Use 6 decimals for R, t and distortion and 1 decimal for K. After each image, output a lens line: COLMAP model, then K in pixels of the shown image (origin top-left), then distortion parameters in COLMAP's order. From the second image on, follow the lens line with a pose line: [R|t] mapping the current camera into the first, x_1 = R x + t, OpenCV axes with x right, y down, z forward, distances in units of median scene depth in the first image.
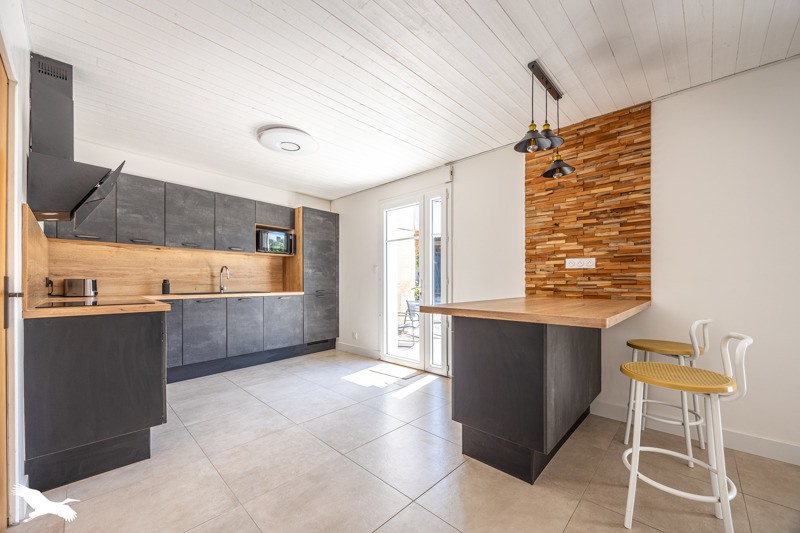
lens RADIAL K [[311.8, 0, 410.0], [0, 311.8, 282.1], [0, 0, 1]] dist [0.000196, -0.000041]
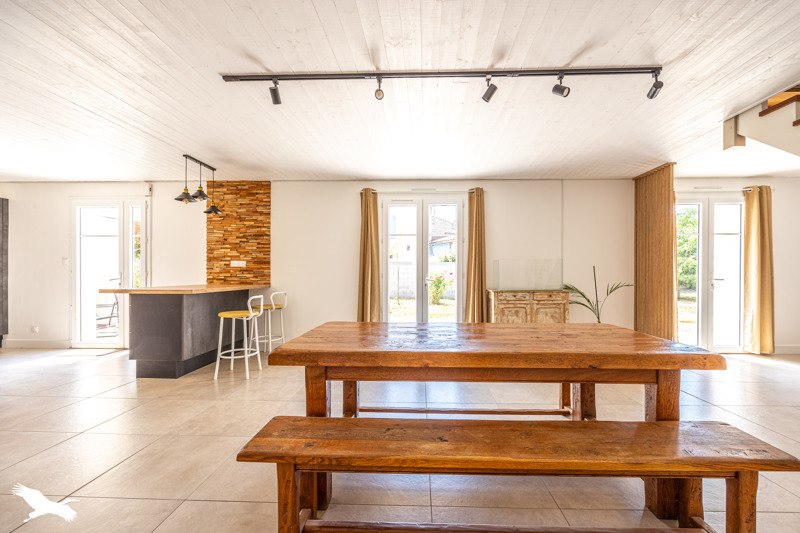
lens RADIAL K [[311.8, 0, 399.6], [0, 311.8, 274.6], [0, 0, 1]] dist [0.000196, -0.000041]
pose [[0.765879, 0.001591, 0.642983, 0.125137], [-0.004682, 0.999984, 0.003102, -0.010618], [-0.642968, -0.005386, 0.765874, -0.860349]]
